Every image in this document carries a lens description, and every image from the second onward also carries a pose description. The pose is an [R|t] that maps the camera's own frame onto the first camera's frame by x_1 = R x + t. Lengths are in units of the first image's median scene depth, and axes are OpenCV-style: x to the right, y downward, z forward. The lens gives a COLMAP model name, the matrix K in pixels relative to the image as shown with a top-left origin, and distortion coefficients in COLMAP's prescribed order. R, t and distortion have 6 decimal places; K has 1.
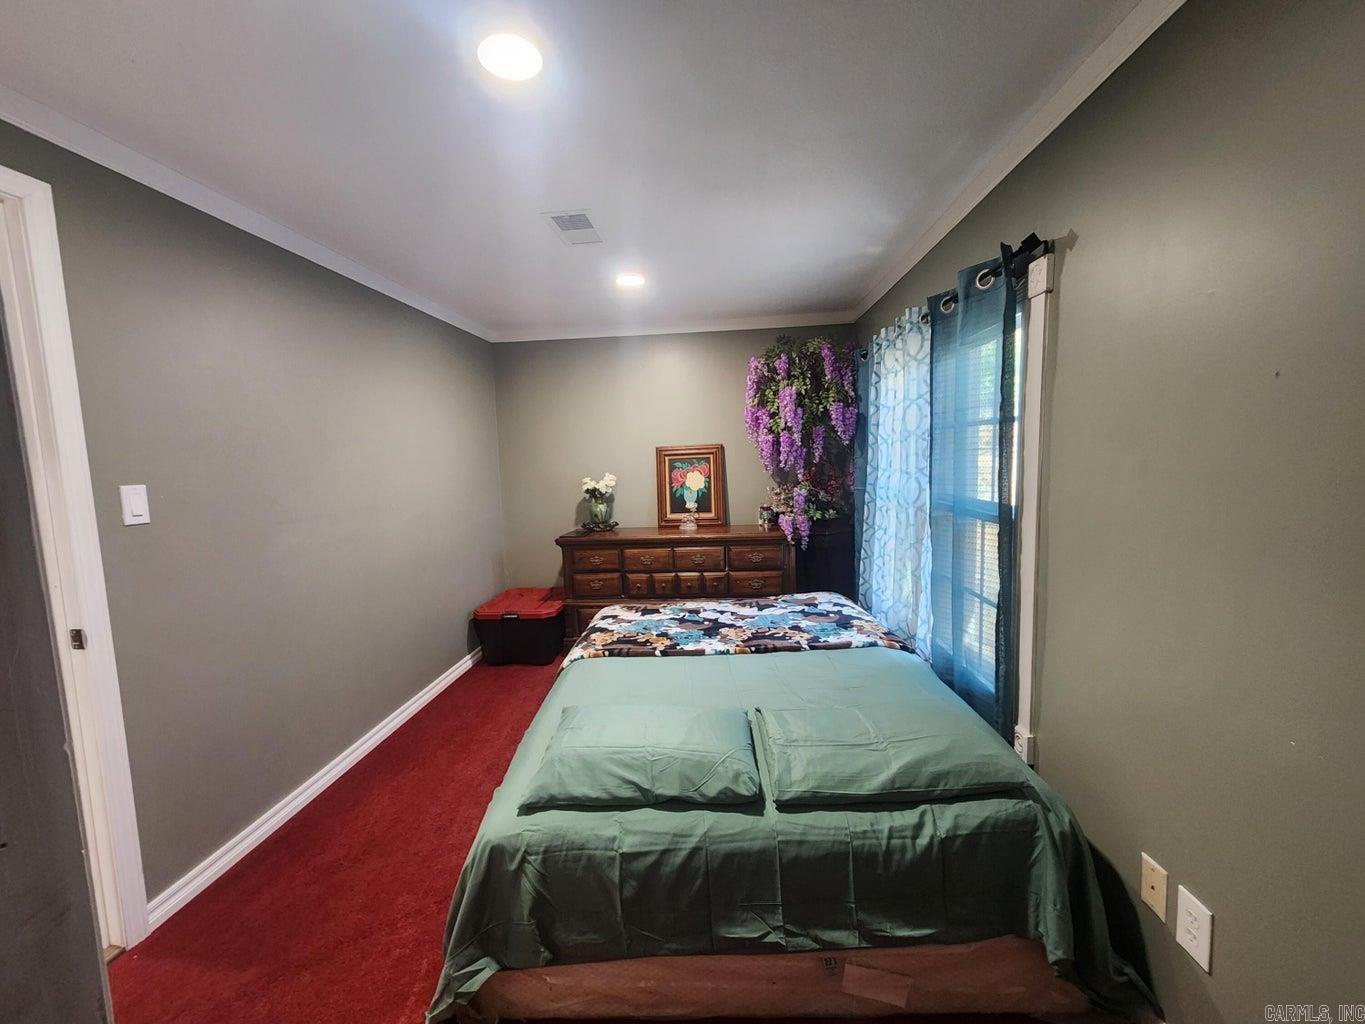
lens RADIAL K [[559.0, 0, 682.5], [0, 559.0, 512.0], [0, 0, 1]] dist [0.001438, 0.000167]
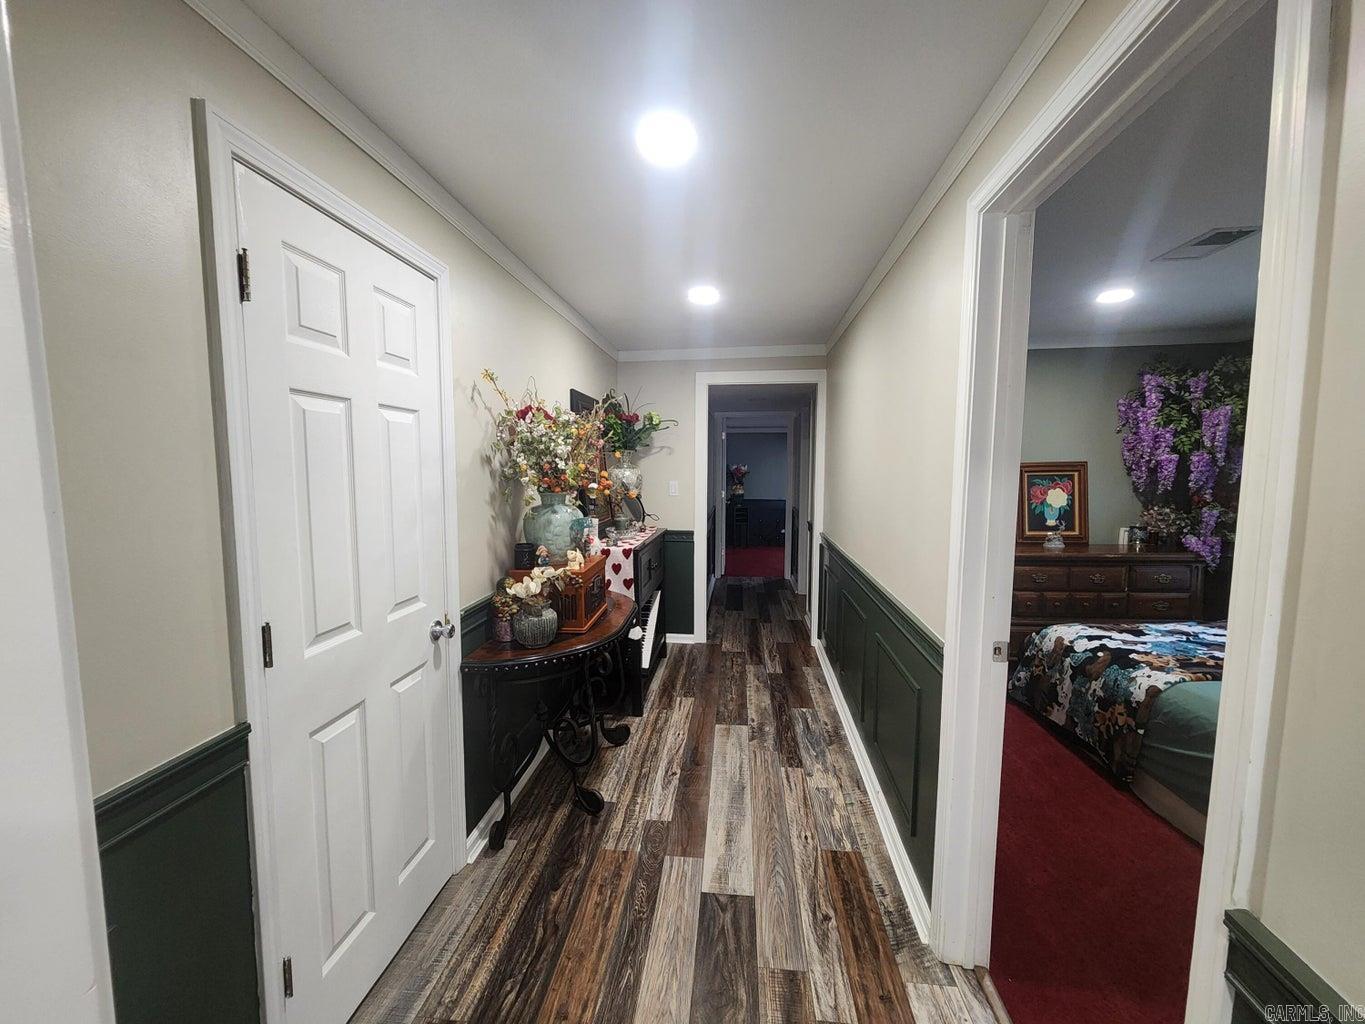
lens RADIAL K [[559.0, 0, 682.5], [0, 559.0, 512.0], [0, 0, 1]] dist [0.001438, 0.000167]
pose [[0.999001, 0.034883, -0.027915, -0.605799], [-0.035531, 0.999102, -0.023060, 0.014393], [0.027086, 0.024029, 0.999344, 0.005675]]
